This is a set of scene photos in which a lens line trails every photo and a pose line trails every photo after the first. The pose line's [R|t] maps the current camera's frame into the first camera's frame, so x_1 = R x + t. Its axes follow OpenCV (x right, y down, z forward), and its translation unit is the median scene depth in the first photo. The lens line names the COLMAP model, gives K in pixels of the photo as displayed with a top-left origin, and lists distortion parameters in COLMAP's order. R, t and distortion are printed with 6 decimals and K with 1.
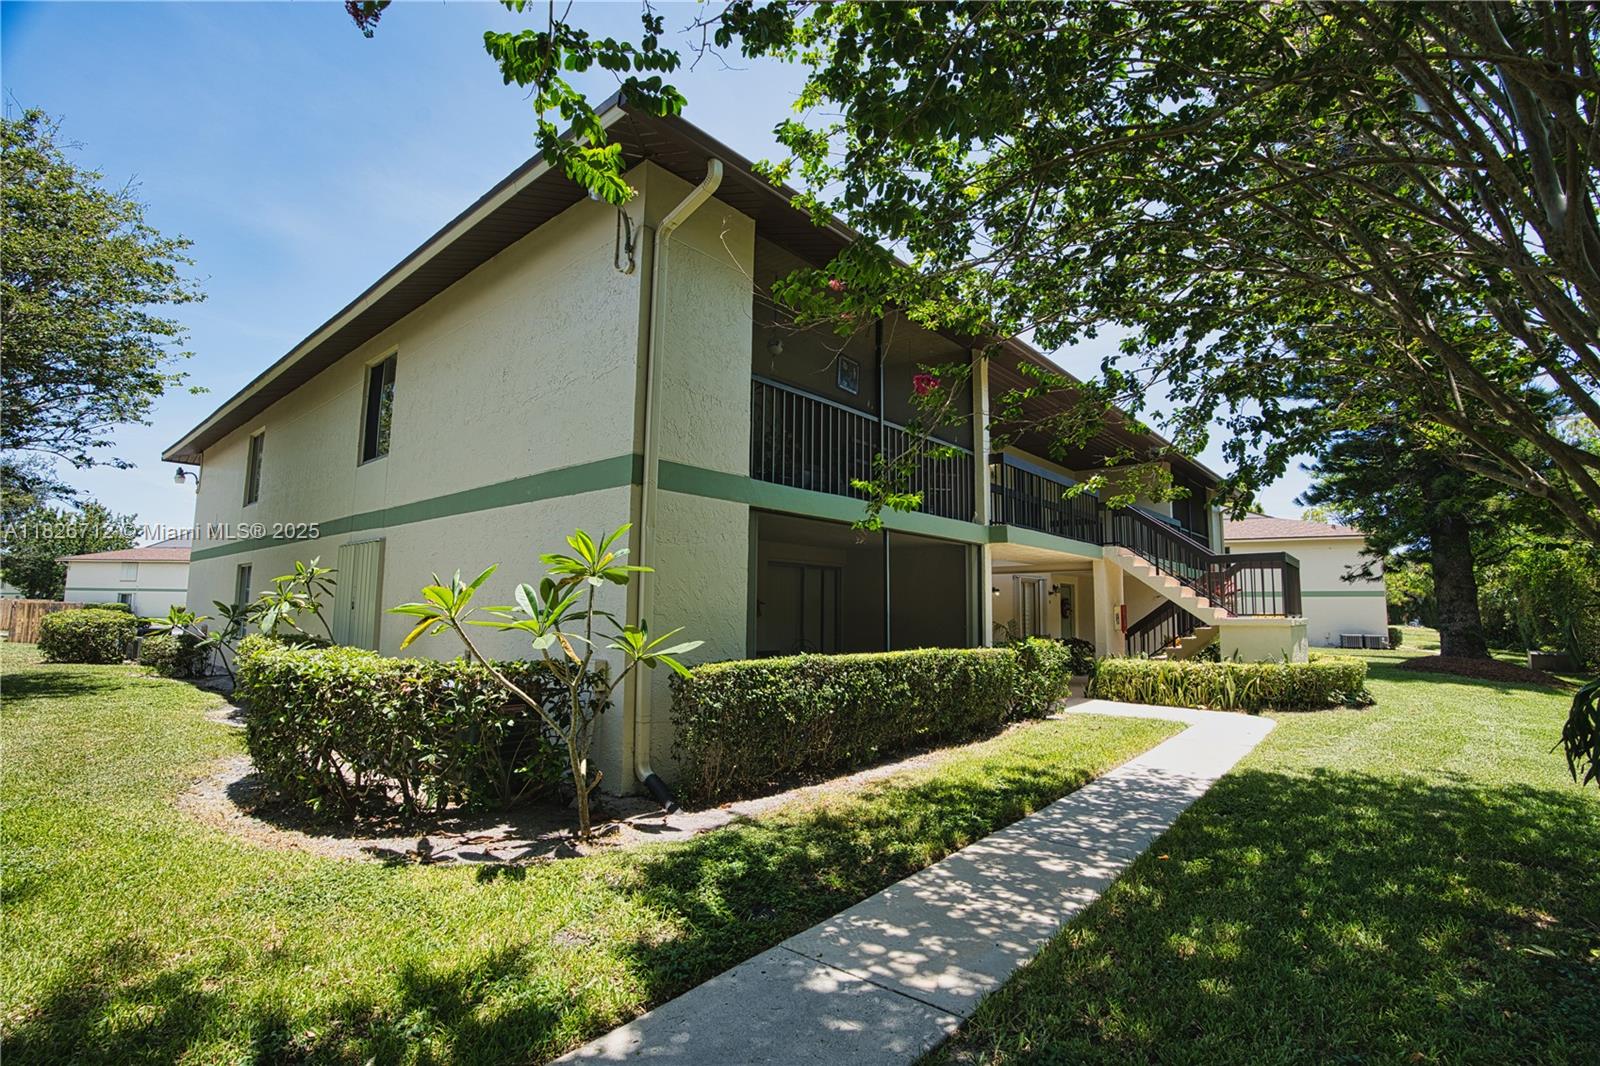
lens RADIAL K [[734.6, 0, 805.9], [0, 734.6, 529.0], [0, 0, 1]] dist [-0.074441, 0.031470]
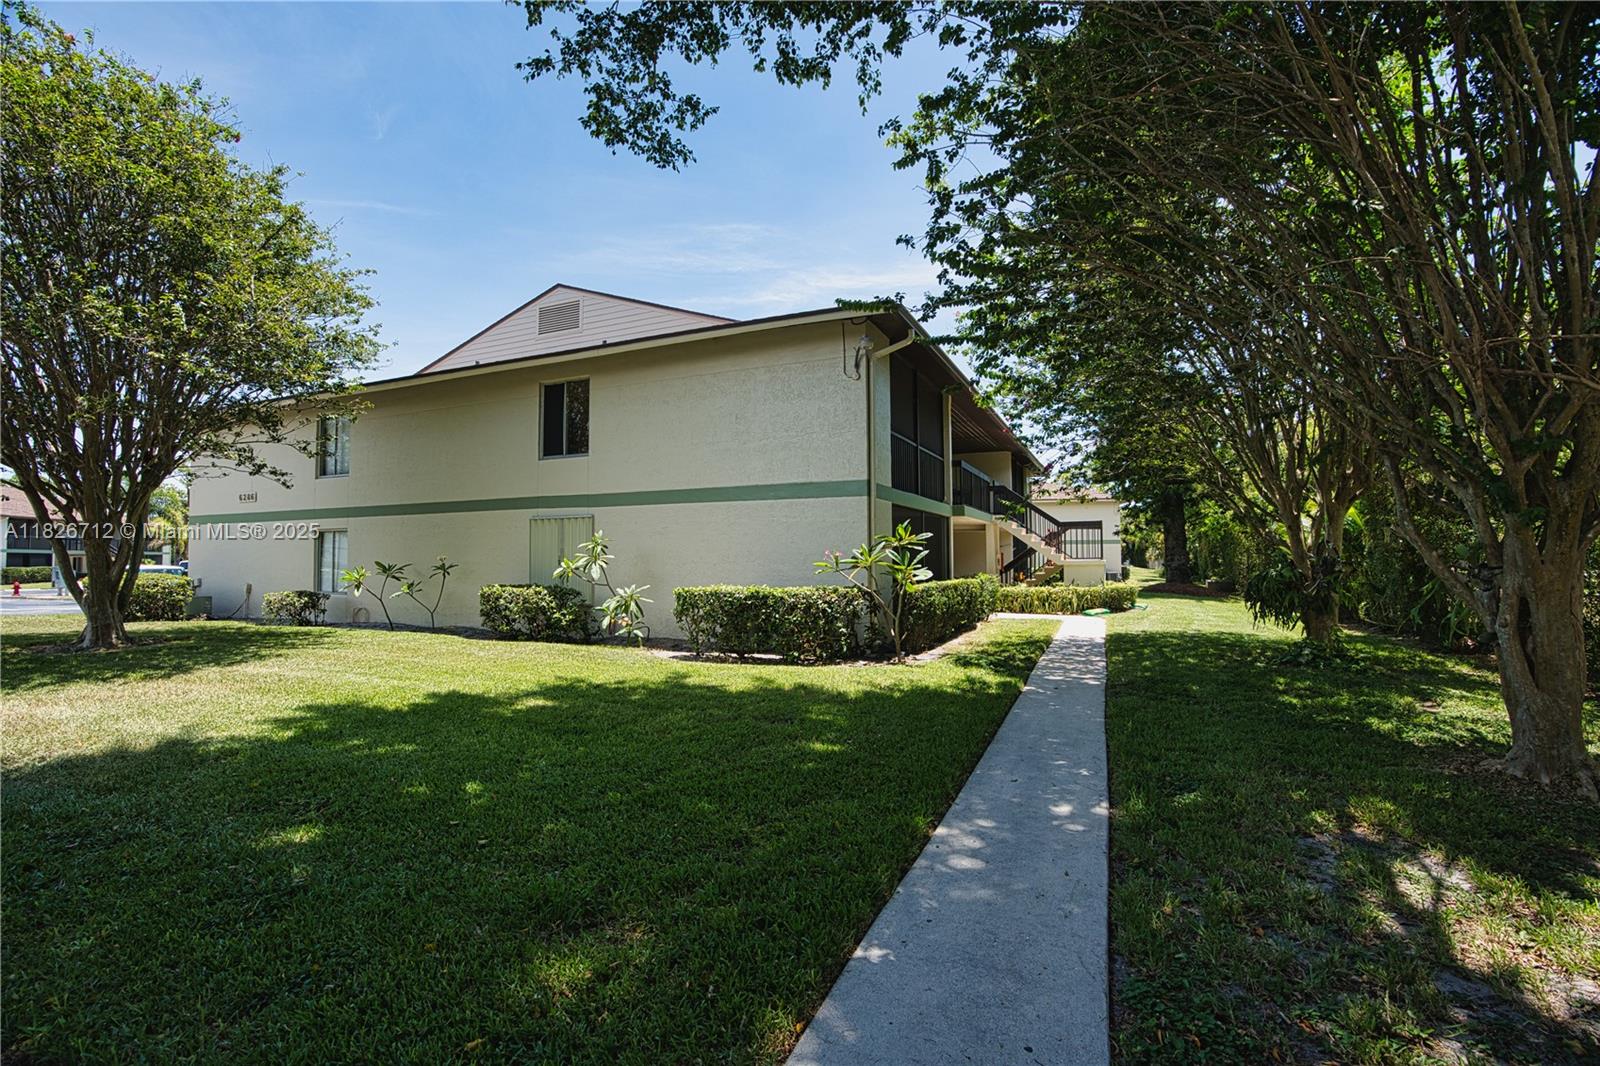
lens RADIAL K [[734.6, 0, 805.9], [0, 734.6, 529.0], [0, 0, 1]] dist [-0.074441, 0.031470]
pose [[0.954602, -0.005468, 0.297835, -0.522717], [-0.015569, 0.997549, 0.068213, -0.055966], [-0.297478, -0.069753, 0.952177, -0.435018]]
